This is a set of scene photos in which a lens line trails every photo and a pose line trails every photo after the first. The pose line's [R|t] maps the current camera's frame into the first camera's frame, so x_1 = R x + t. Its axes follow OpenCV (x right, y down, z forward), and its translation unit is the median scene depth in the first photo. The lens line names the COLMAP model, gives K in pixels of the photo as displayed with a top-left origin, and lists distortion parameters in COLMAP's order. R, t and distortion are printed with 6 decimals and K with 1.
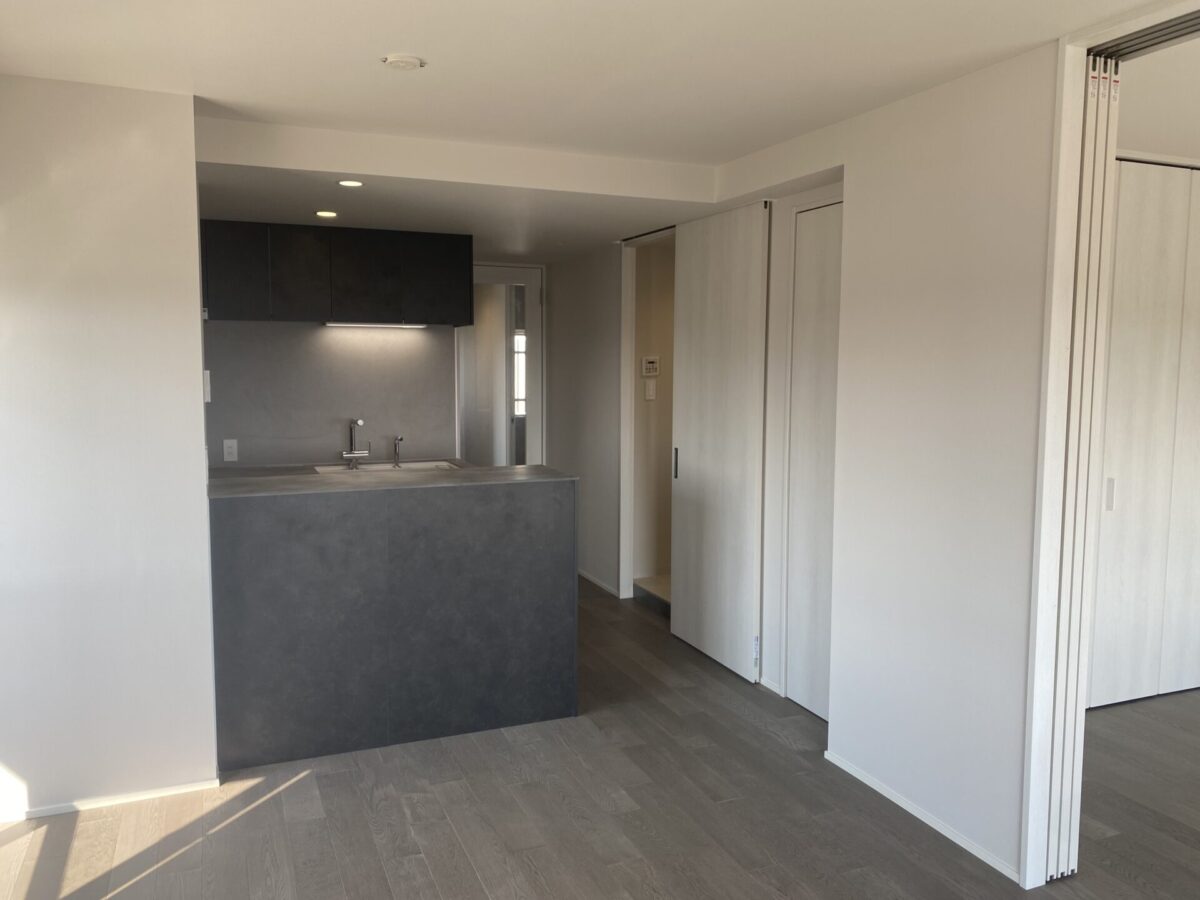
lens RADIAL K [[922.2, 0, 603.3], [0, 922.2, 440.7], [0, 0, 1]] dist [0.011362, -0.002063]
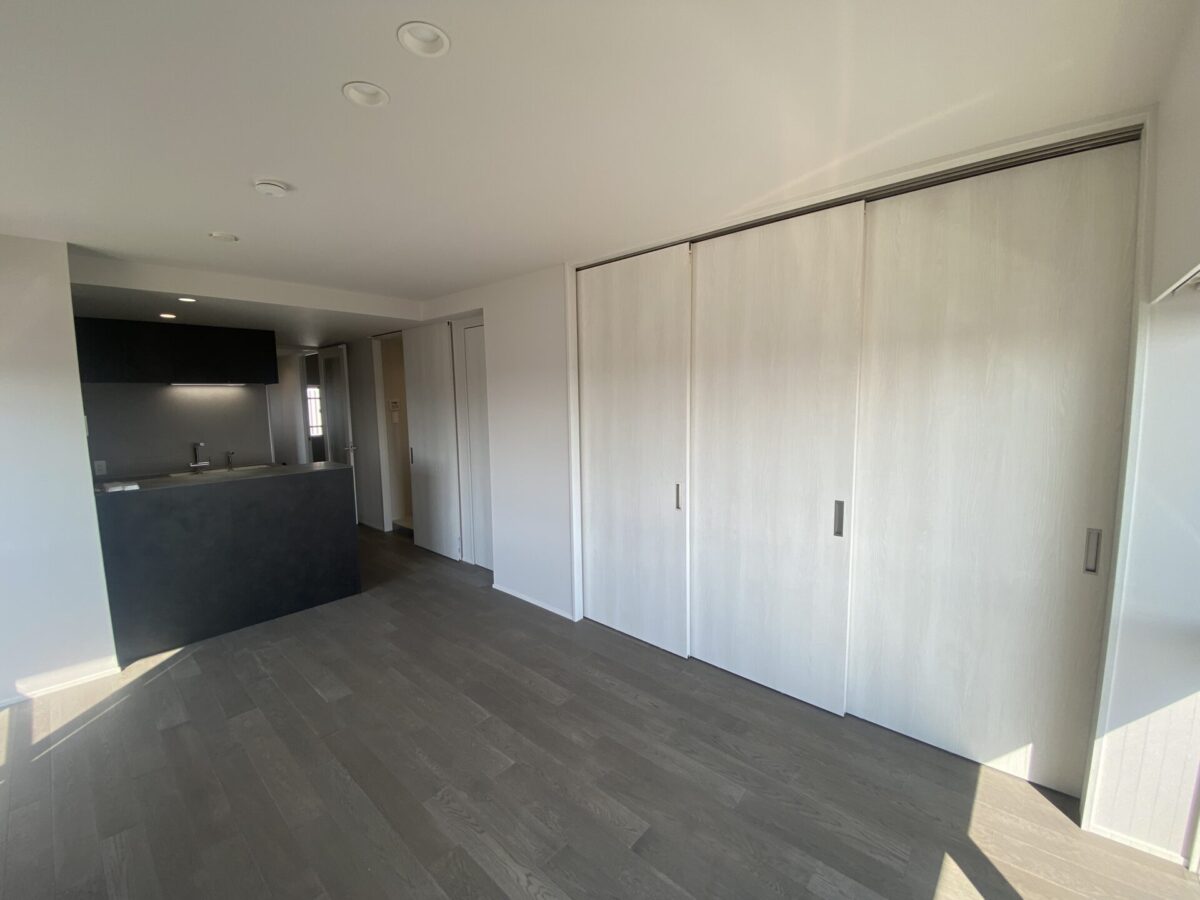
lens RADIAL K [[484.7, 0, 599.9], [0, 484.7, 448.0], [0, 0, 1]] dist [0.023112, -0.021424]
pose [[0.903997, -0.063913, 0.422736, 0.010249], [0.058483, 0.997954, 0.025817, 0.007701], [-0.423521, 0.001384, 0.905885, -0.103915]]
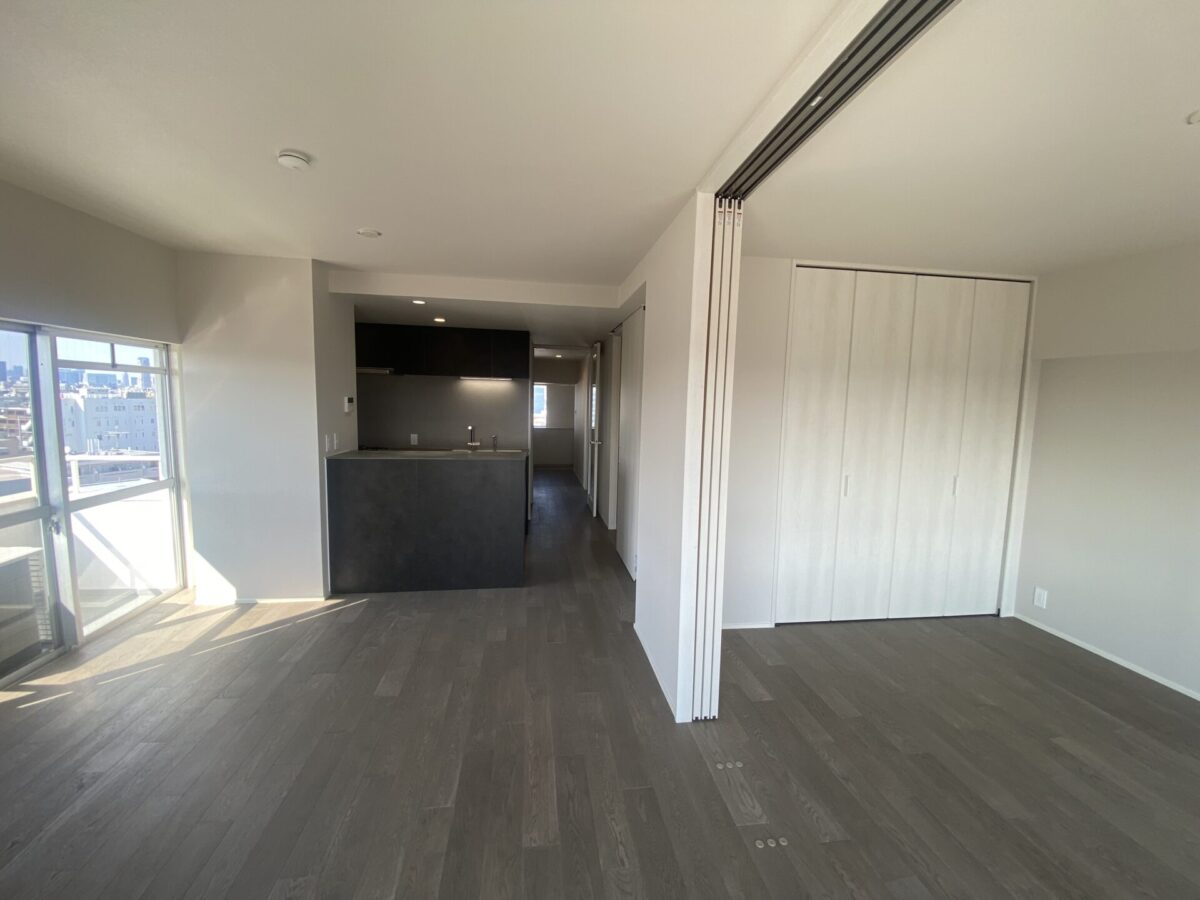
lens RADIAL K [[484.7, 0, 599.9], [0, 484.7, 448.0], [0, 0, 1]] dist [0.023112, -0.021424]
pose [[0.965858, 0.042475, -0.255567, 0.363952], [-0.041476, 0.999096, 0.009301, 0.003530], [0.255731, 0.001616, 0.966747, 0.101568]]
